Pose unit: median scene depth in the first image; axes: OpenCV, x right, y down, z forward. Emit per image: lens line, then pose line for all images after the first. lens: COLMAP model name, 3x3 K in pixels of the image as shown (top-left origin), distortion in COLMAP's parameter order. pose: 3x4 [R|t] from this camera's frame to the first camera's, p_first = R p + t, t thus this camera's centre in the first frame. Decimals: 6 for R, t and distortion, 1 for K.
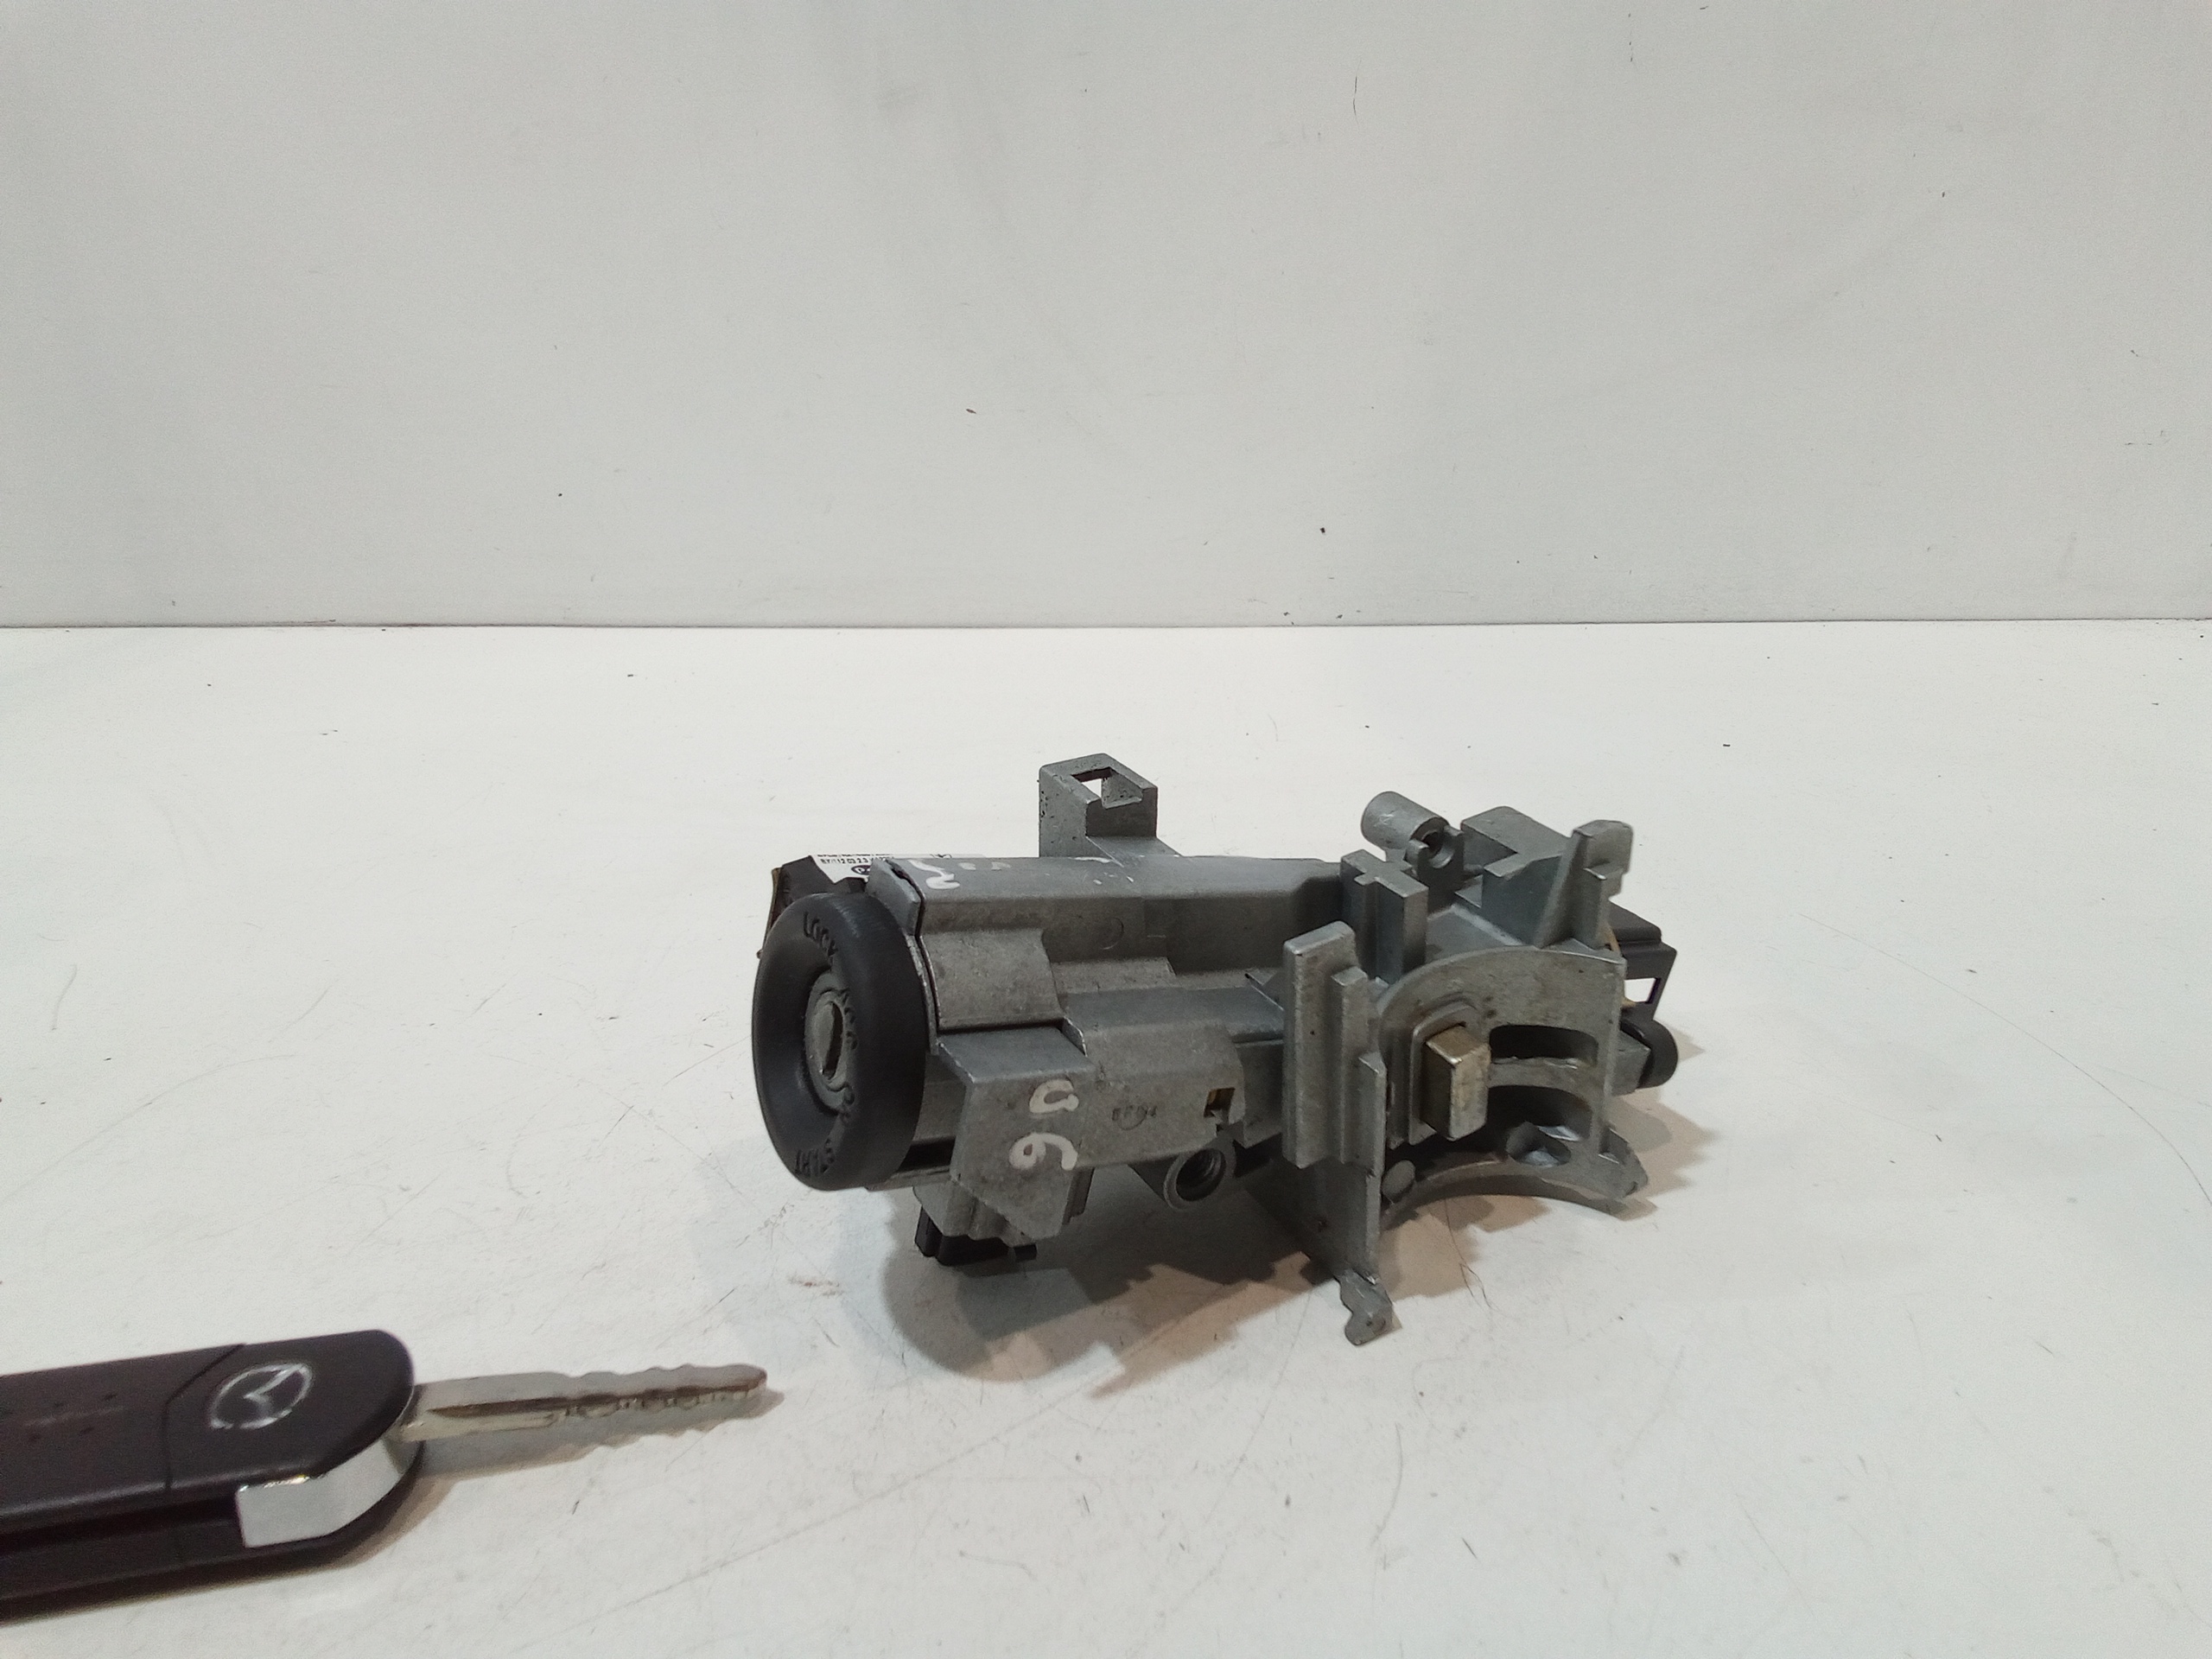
lens RADIAL K [[1535.0, 0, 1106.0], [0, 1535.0, 829.5], [0, 0, 1]] dist [0.075066, -0.094273]
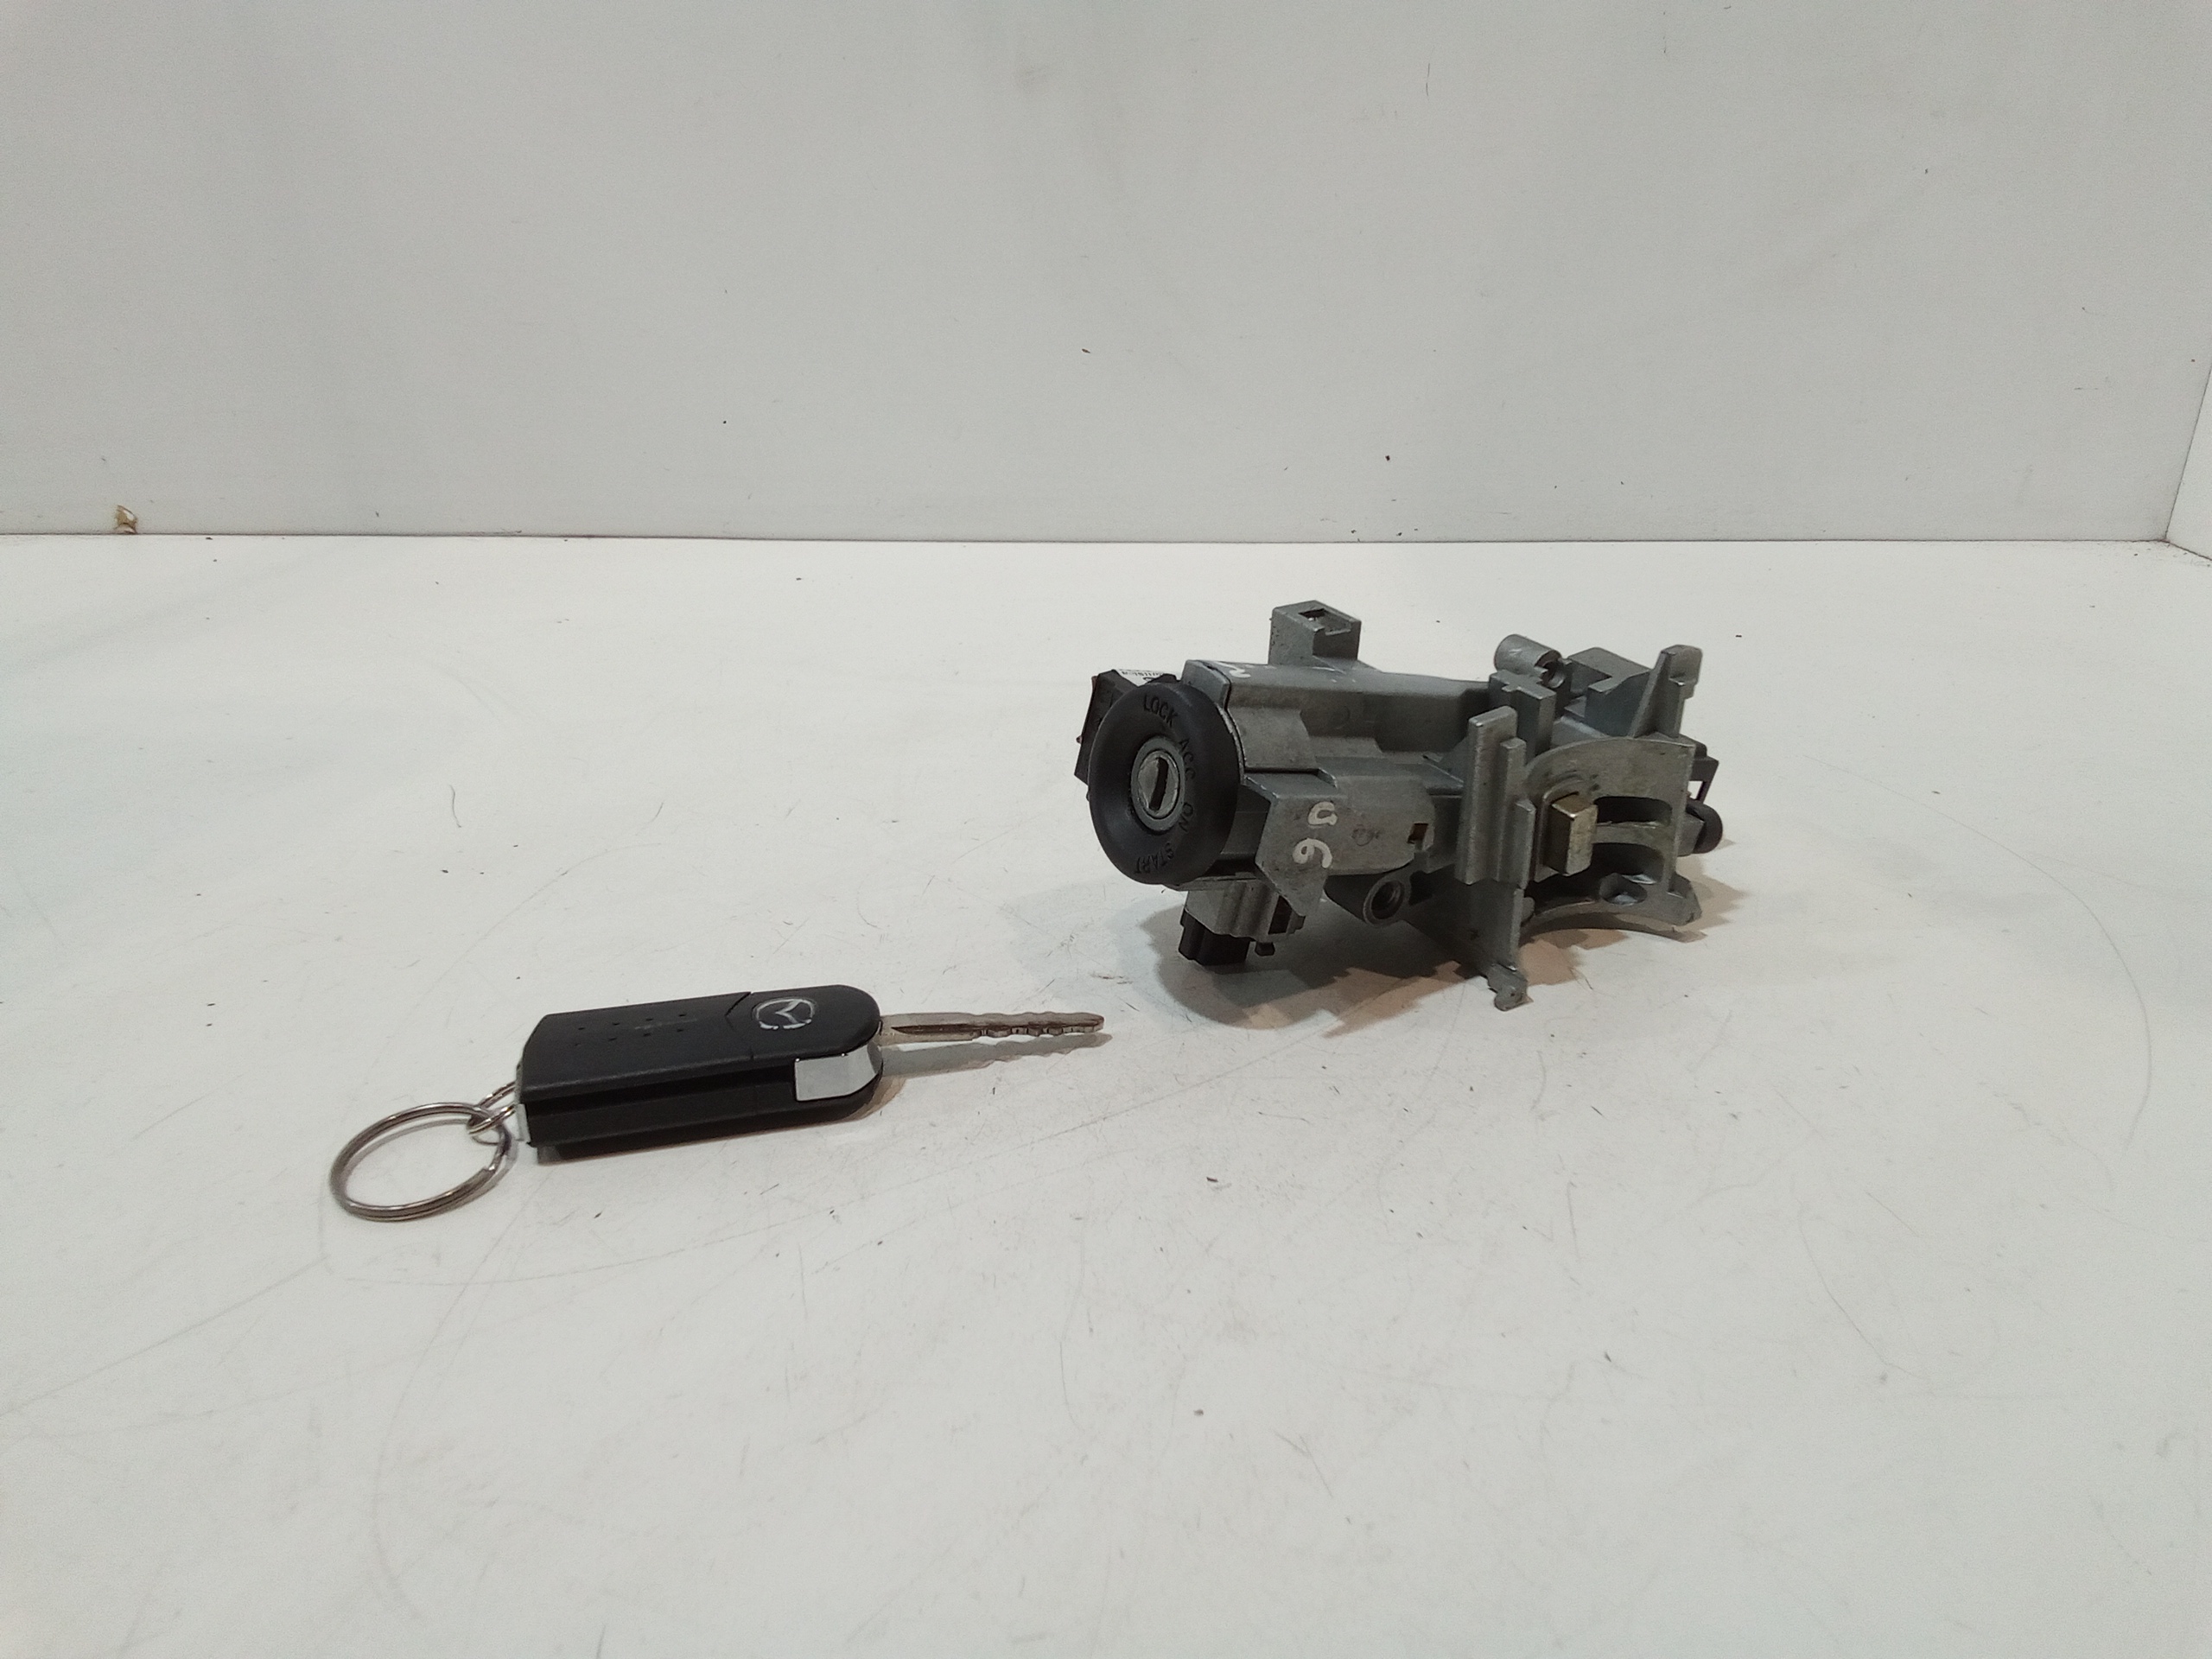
lens RADIAL K [[1535.0, 0, 1106.0], [0, 1535.0, 829.5], [0, 0, 1]] dist [0.075066, -0.094273]
pose [[0.999830, 0.004643, 0.017846, -0.225152], [-0.005228, 0.999447, 0.032840, 0.117514], [-0.017684, -0.032928, 0.999301, -0.402977]]
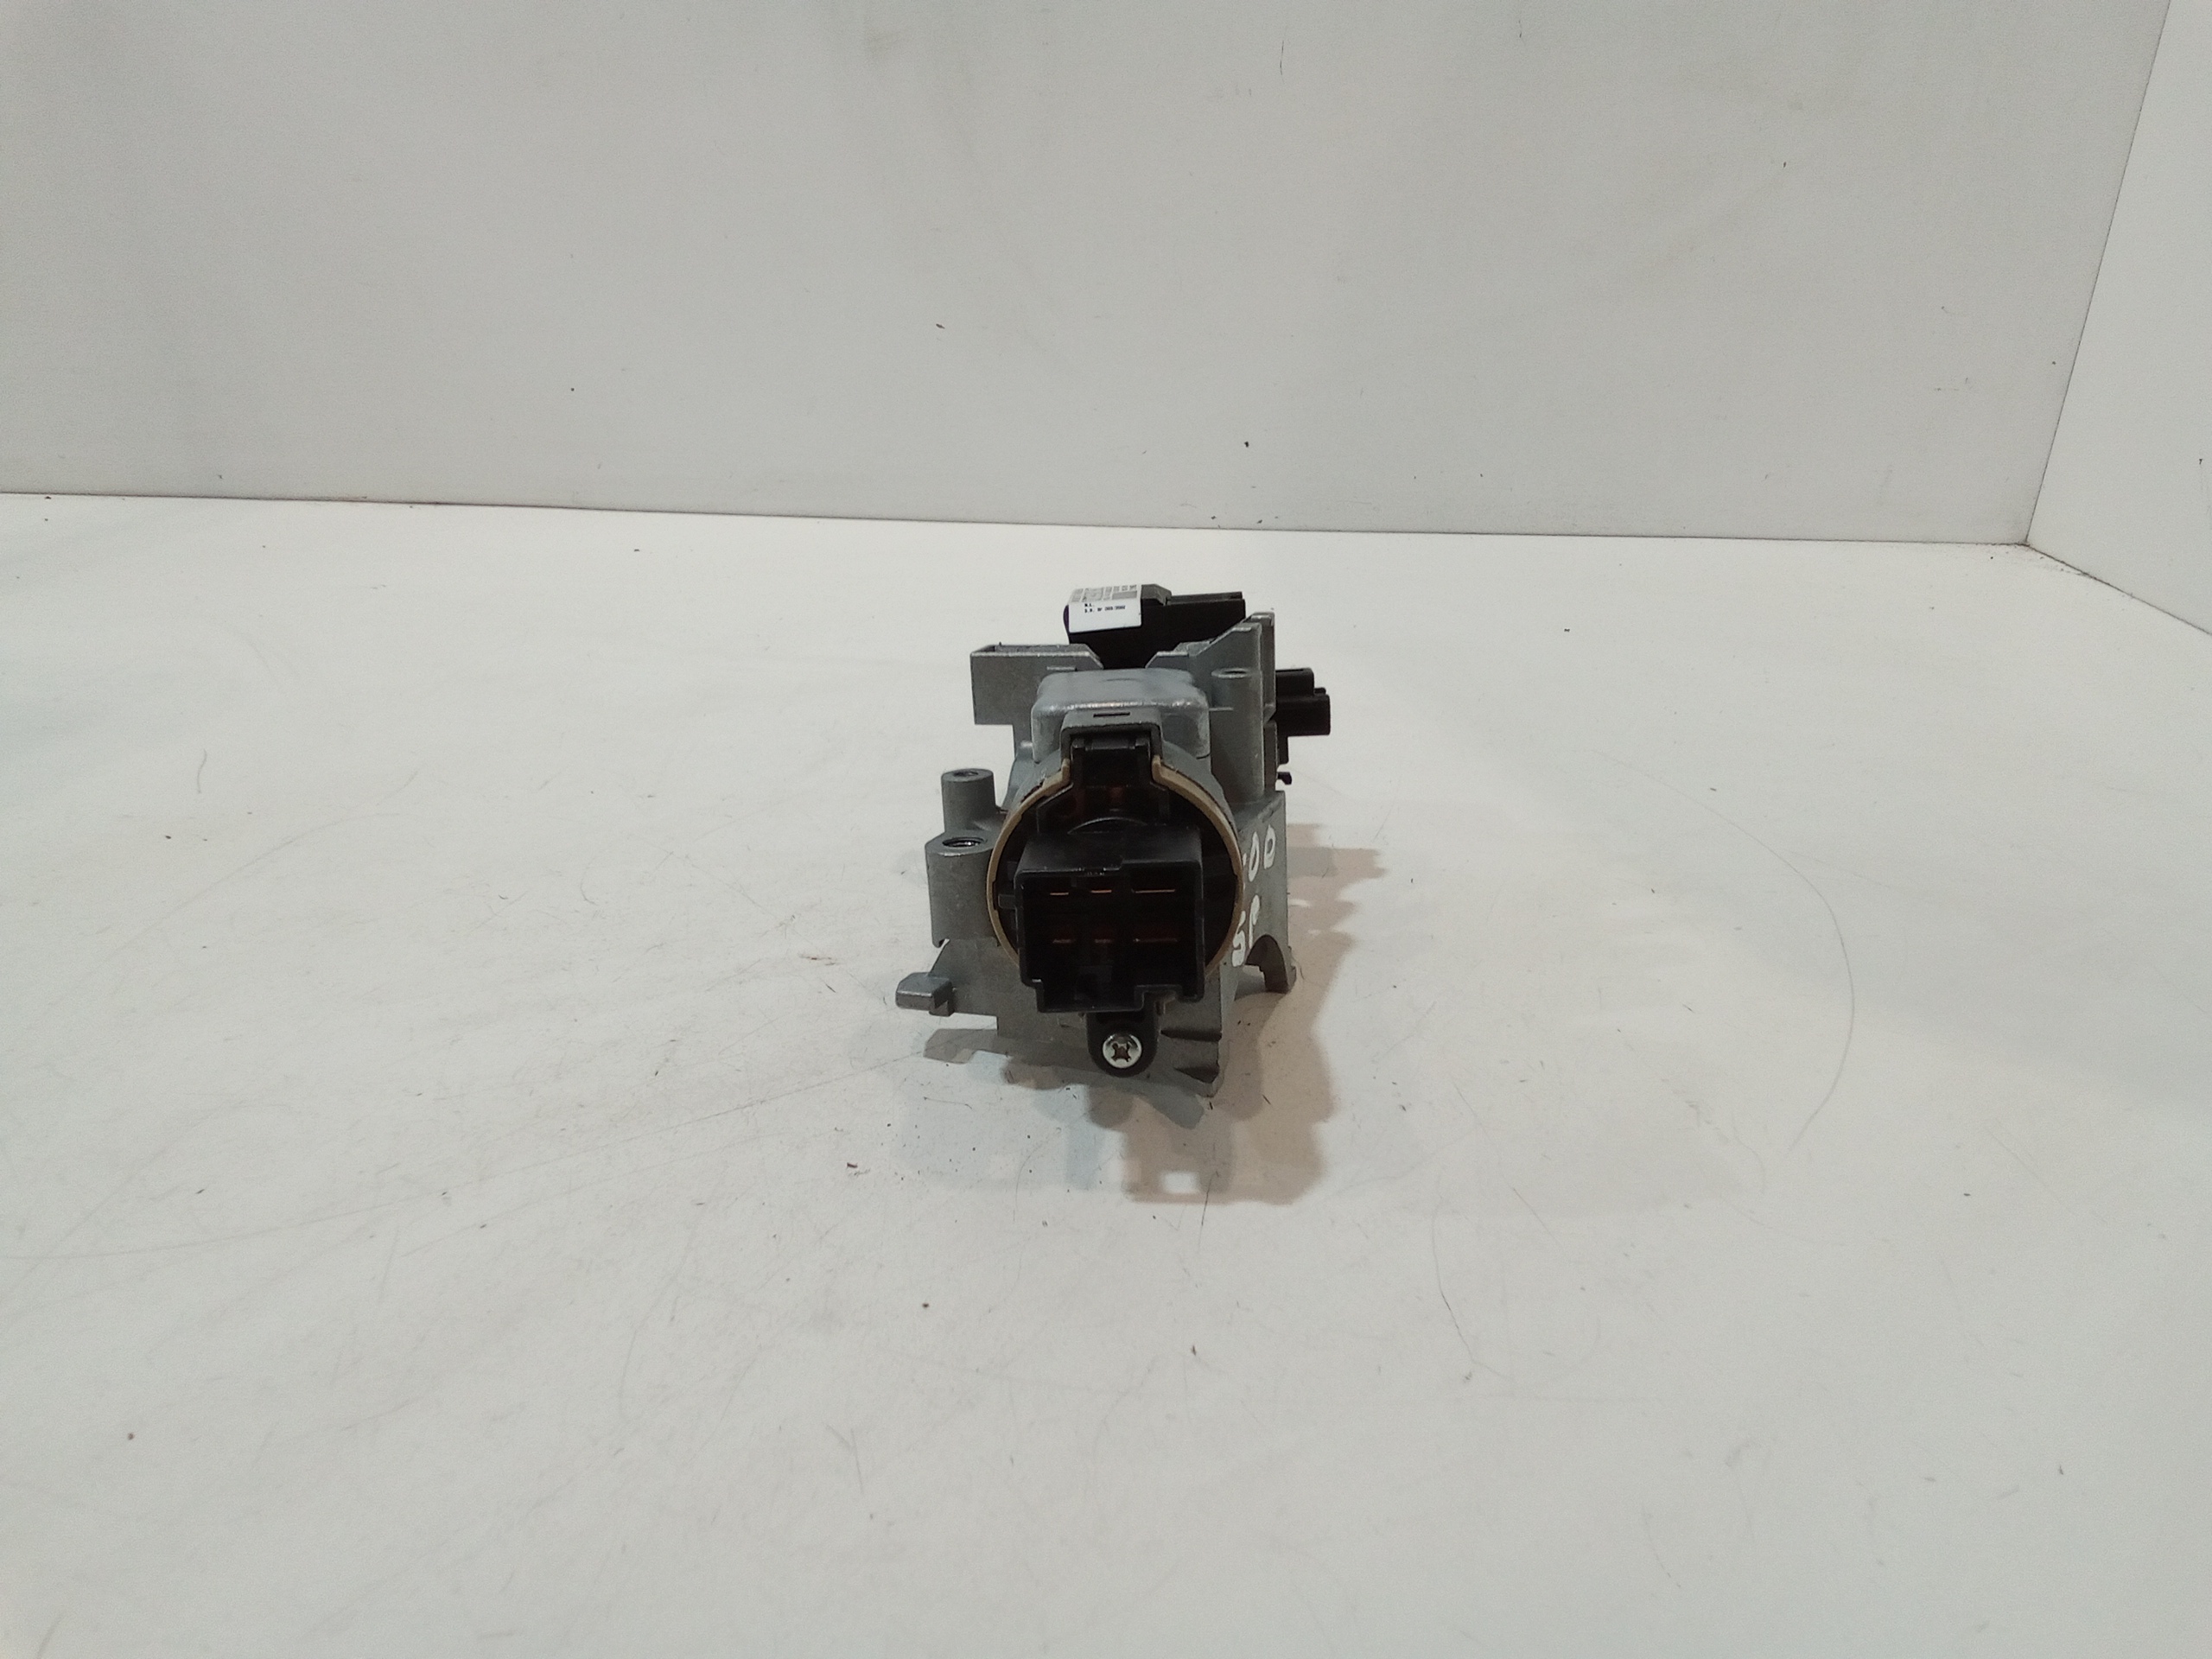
lens RADIAL K [[1534.4, 0, 1106.0], [0, 1534.4, 829.5], [0, 0, 1]] dist [0.076383, -0.098292]
pose [[0.999250, 0.024838, 0.029706, 0.024129], [-0.026003, 0.998882, 0.039483, 0.123103], [-0.028692, -0.040226, 0.998779, -0.378578]]
